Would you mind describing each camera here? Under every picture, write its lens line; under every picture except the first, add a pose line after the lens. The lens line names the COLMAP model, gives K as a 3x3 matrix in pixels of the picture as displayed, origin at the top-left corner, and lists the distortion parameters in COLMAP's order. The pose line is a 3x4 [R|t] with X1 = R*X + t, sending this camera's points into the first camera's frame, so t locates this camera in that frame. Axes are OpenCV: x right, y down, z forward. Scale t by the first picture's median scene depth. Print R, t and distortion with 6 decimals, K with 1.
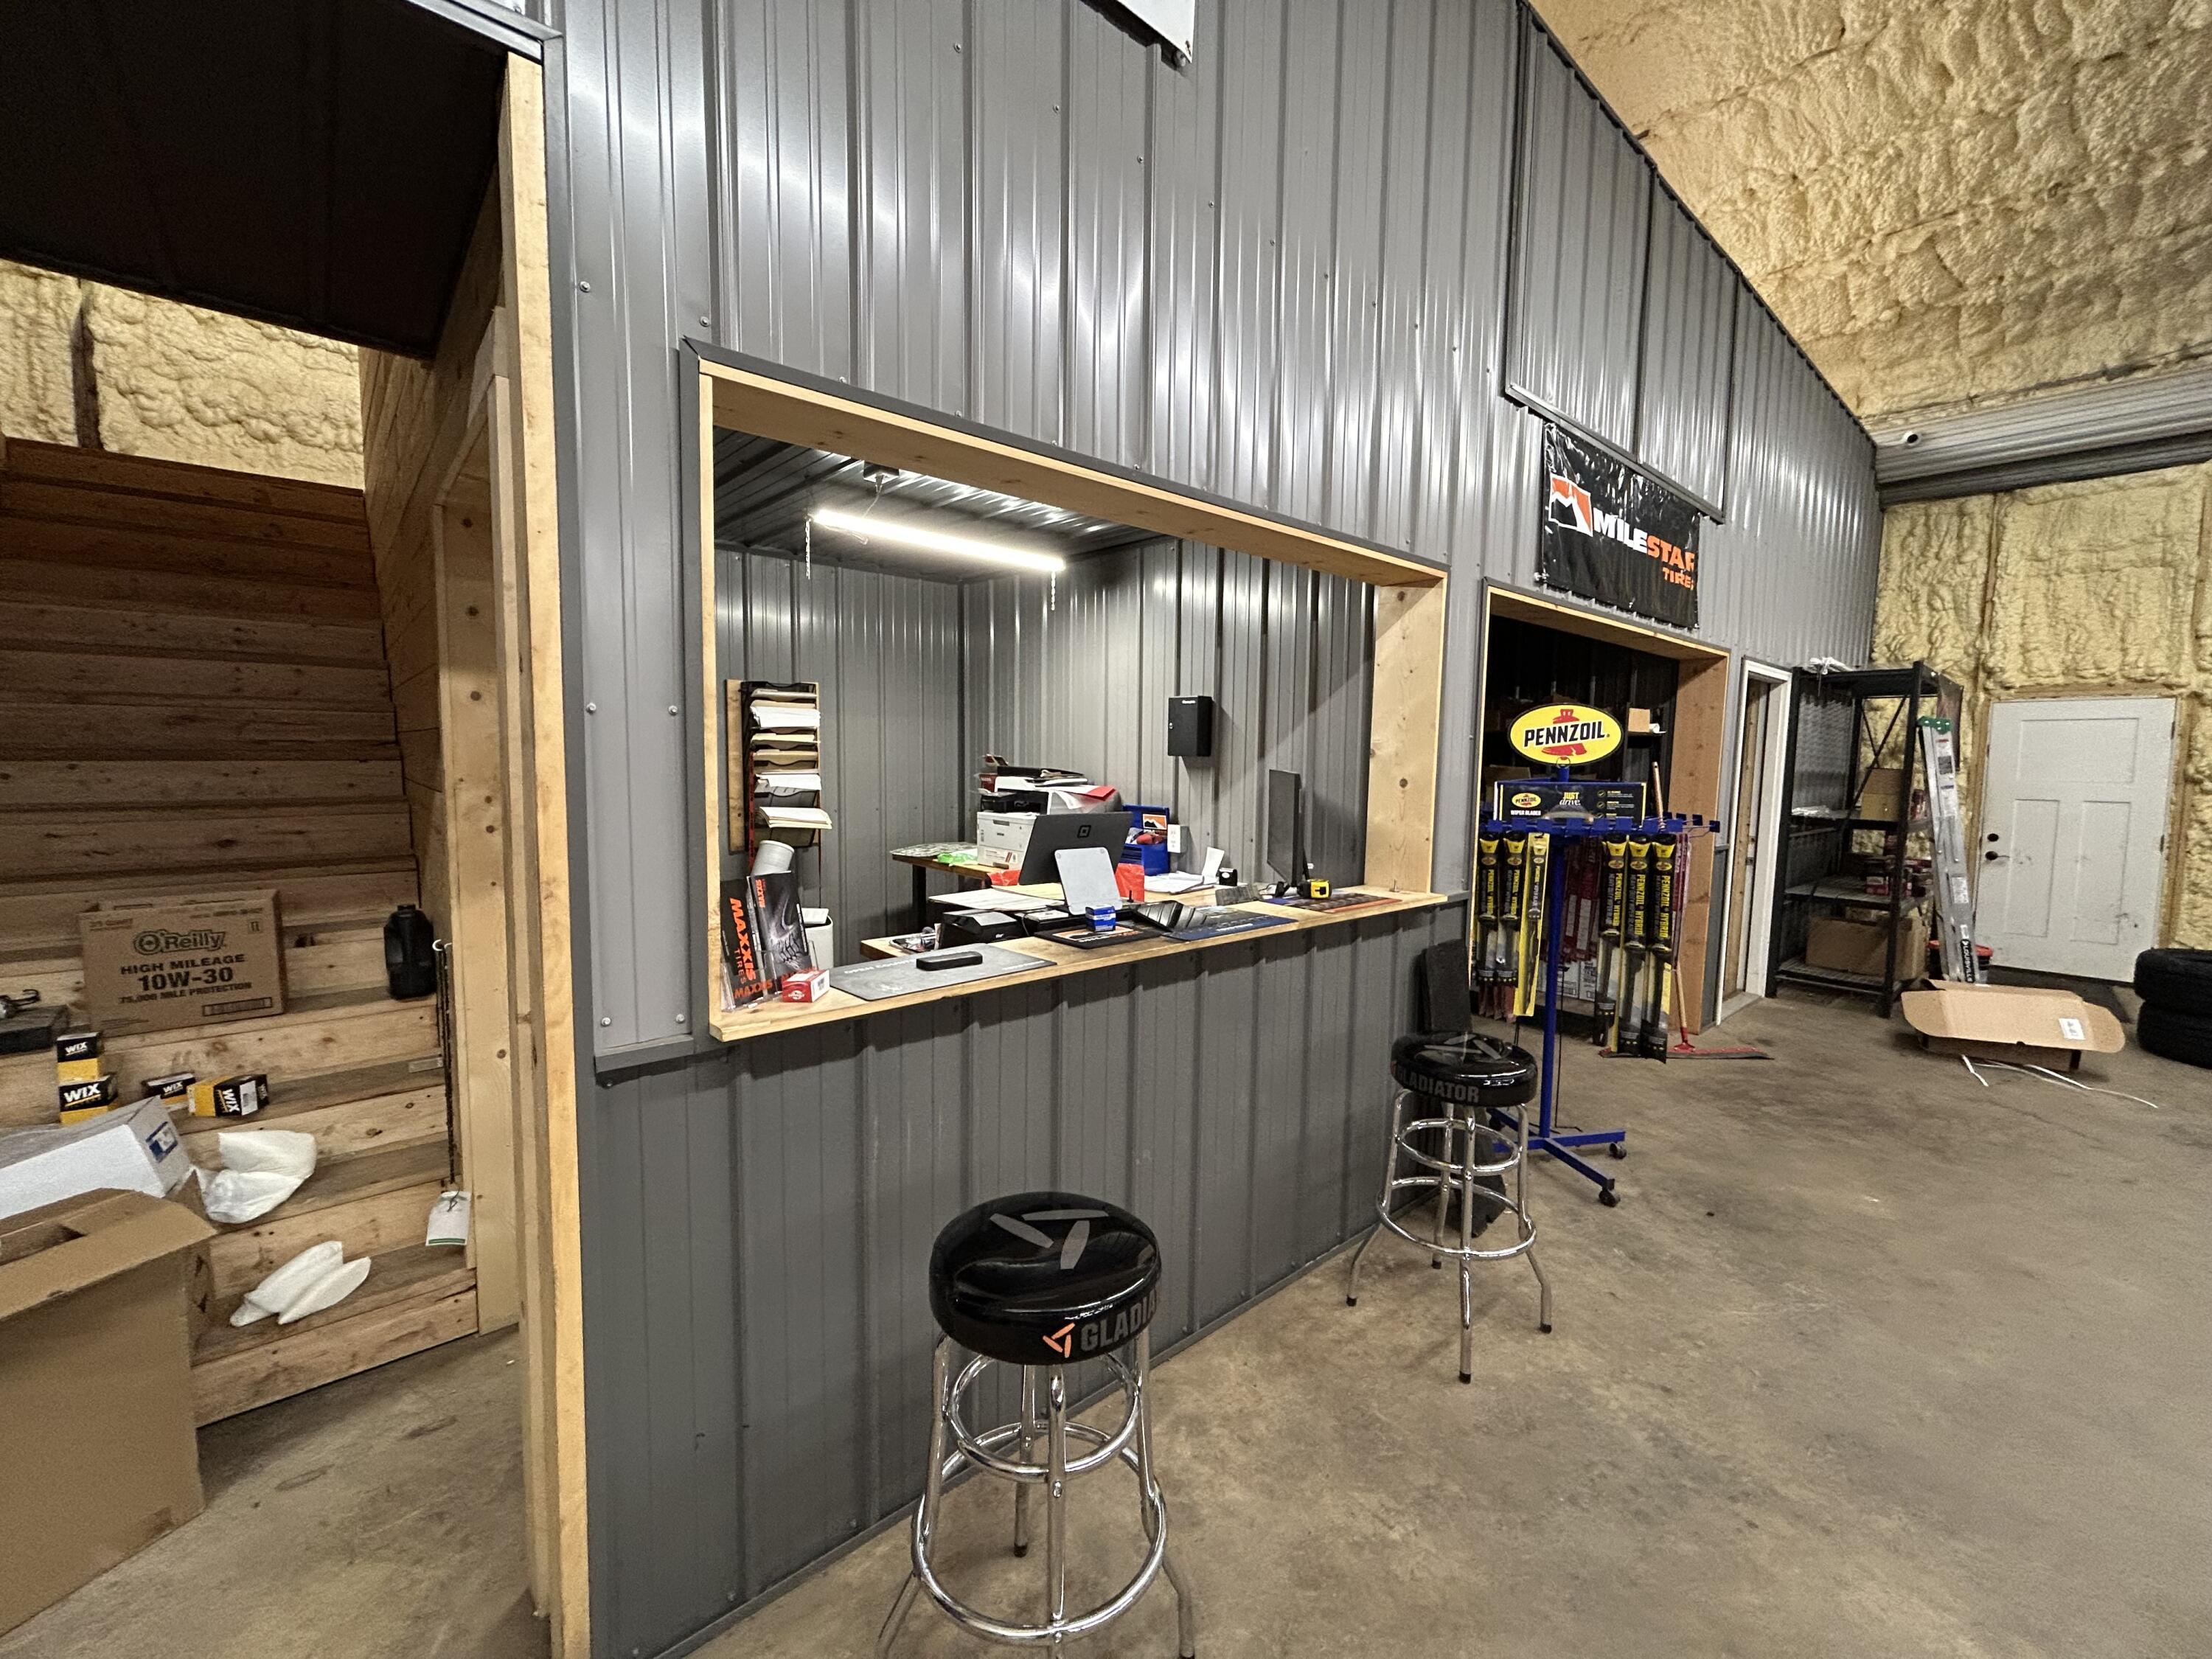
lens RADIAL K [[890.7, 0, 1117.8], [0, 890.7, 836.0], [0, 0, 1]] dist [-0.002730, 0.000667]
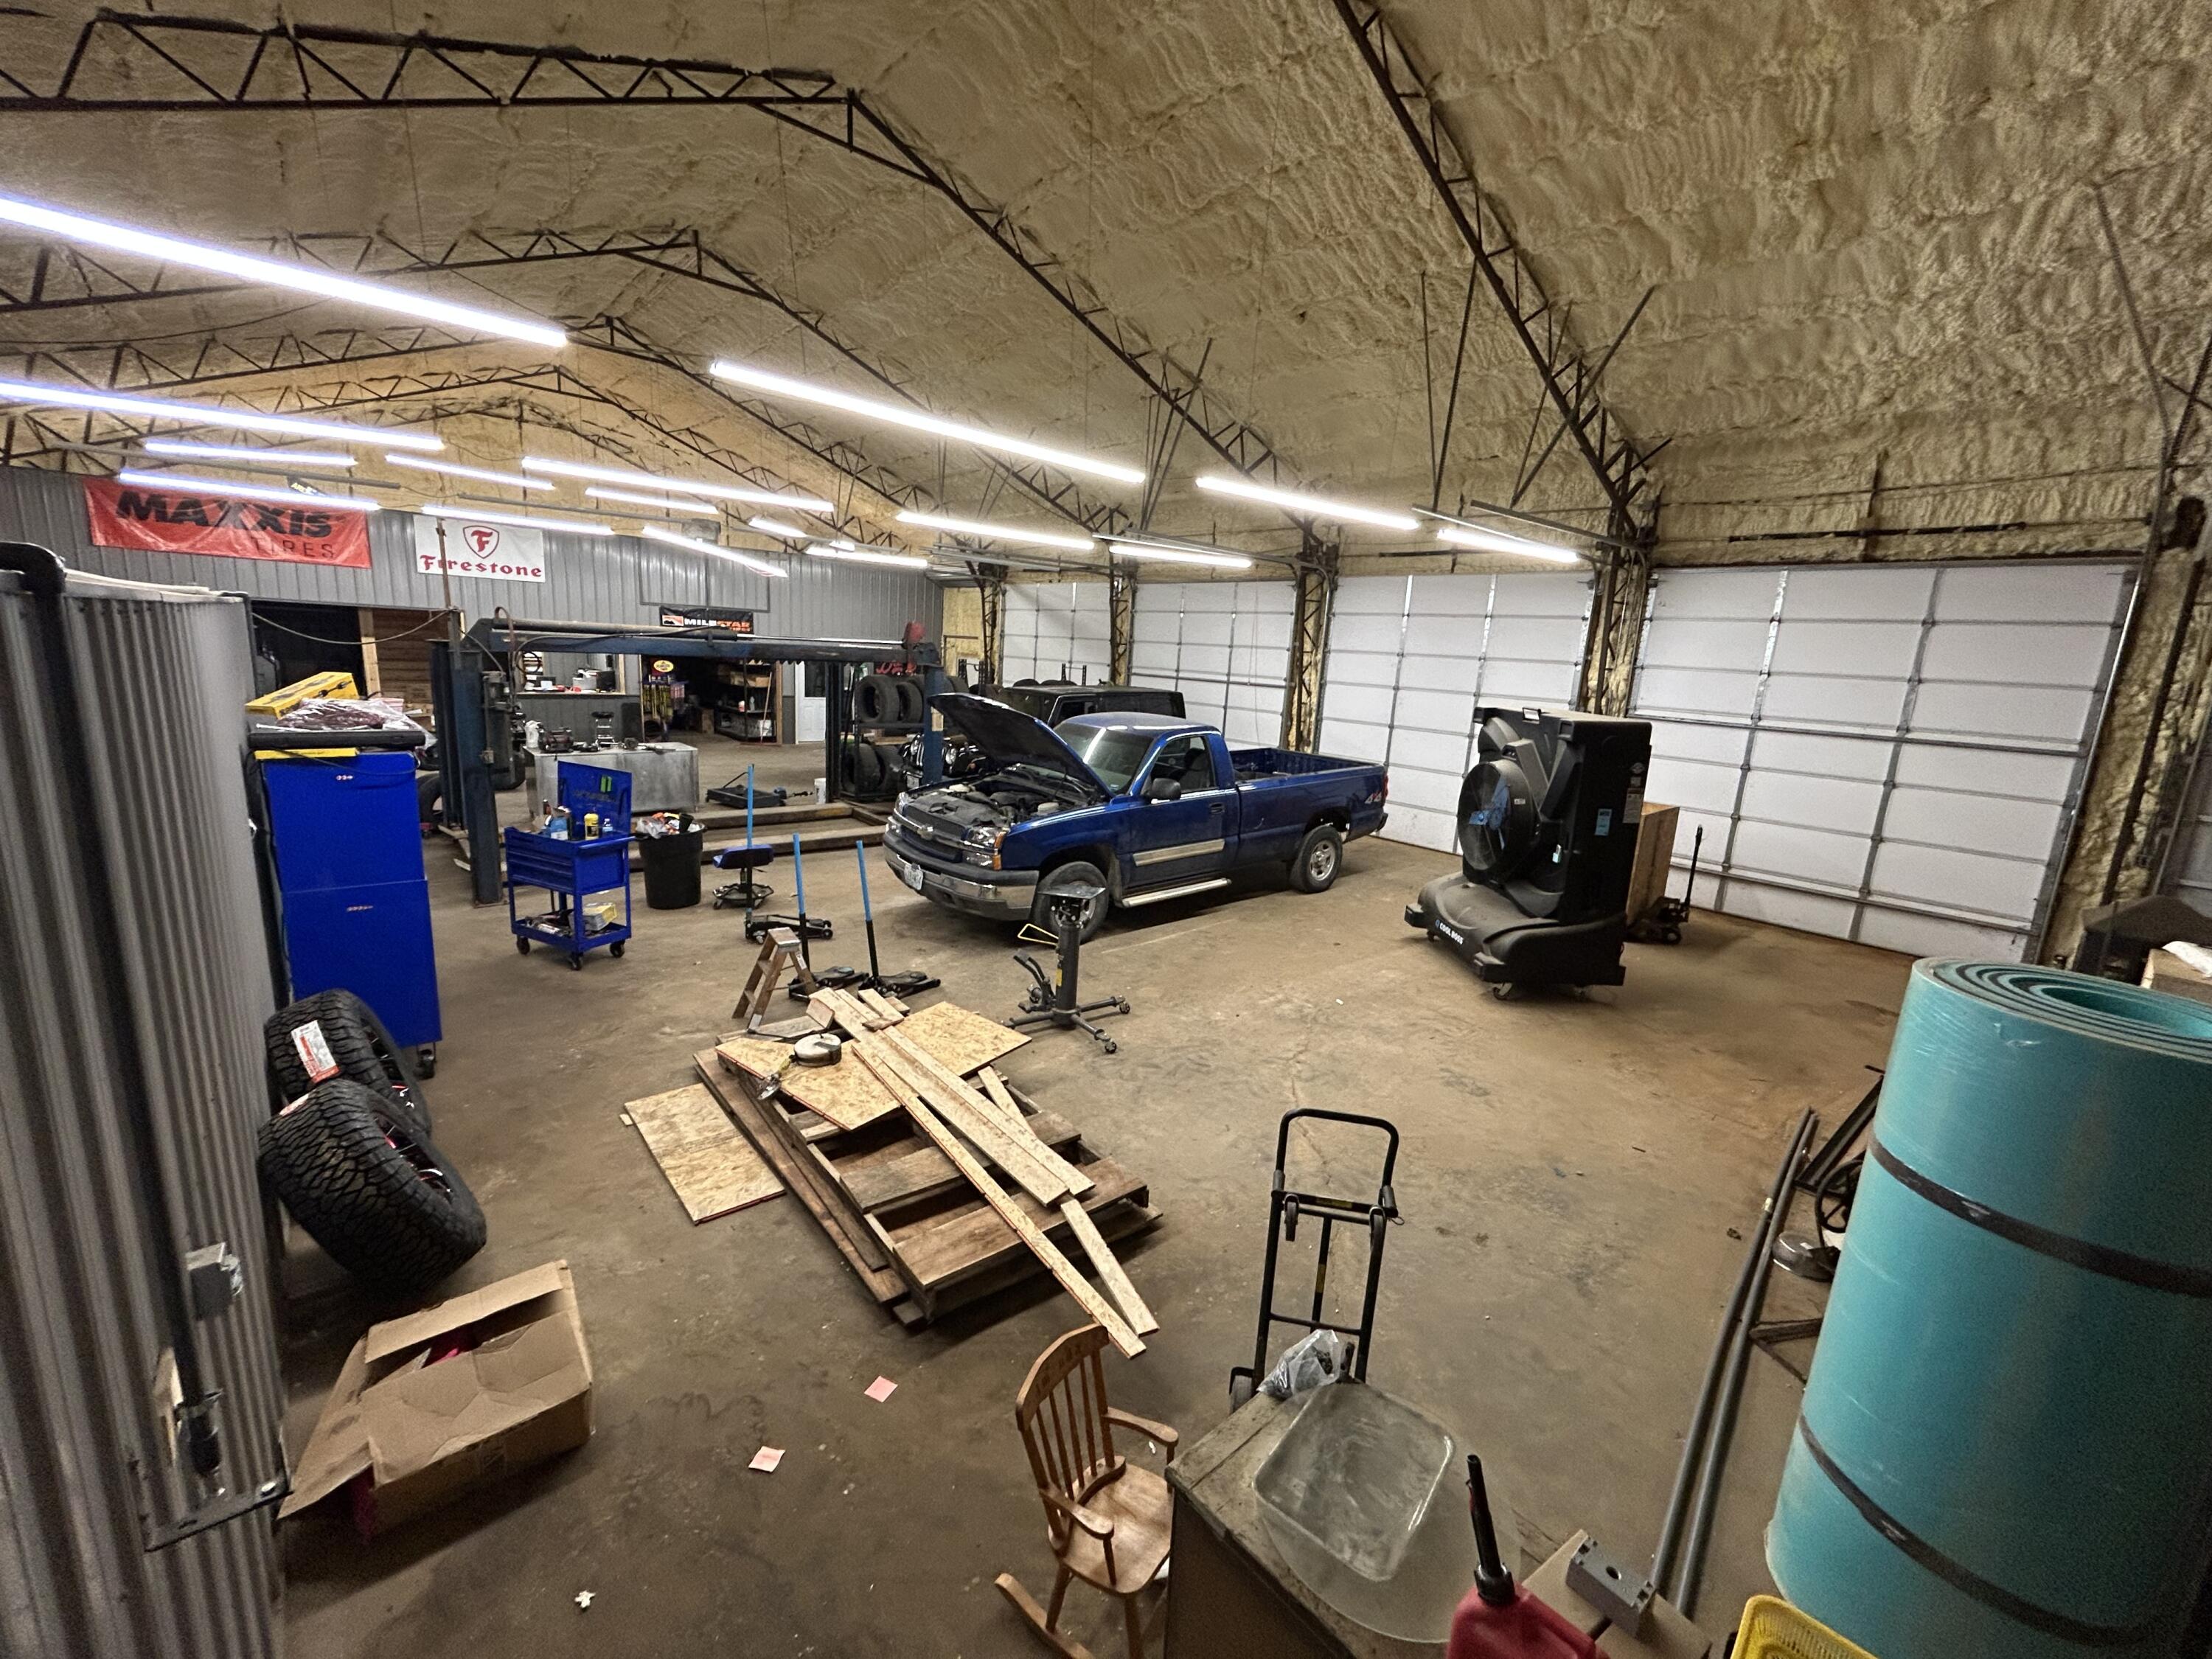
lens RADIAL K [[890.7, 0, 1105.5], [0, 890.7, 830.4], [0, 0, 1]] dist [-0.002730, 0.000667]
pose [[0.999462, 0.029526, 0.014303, 2.034114], [-0.030942, 0.993256, 0.111737, 0.121803], [-0.010908, -0.112119, 0.993635, -2.918401]]
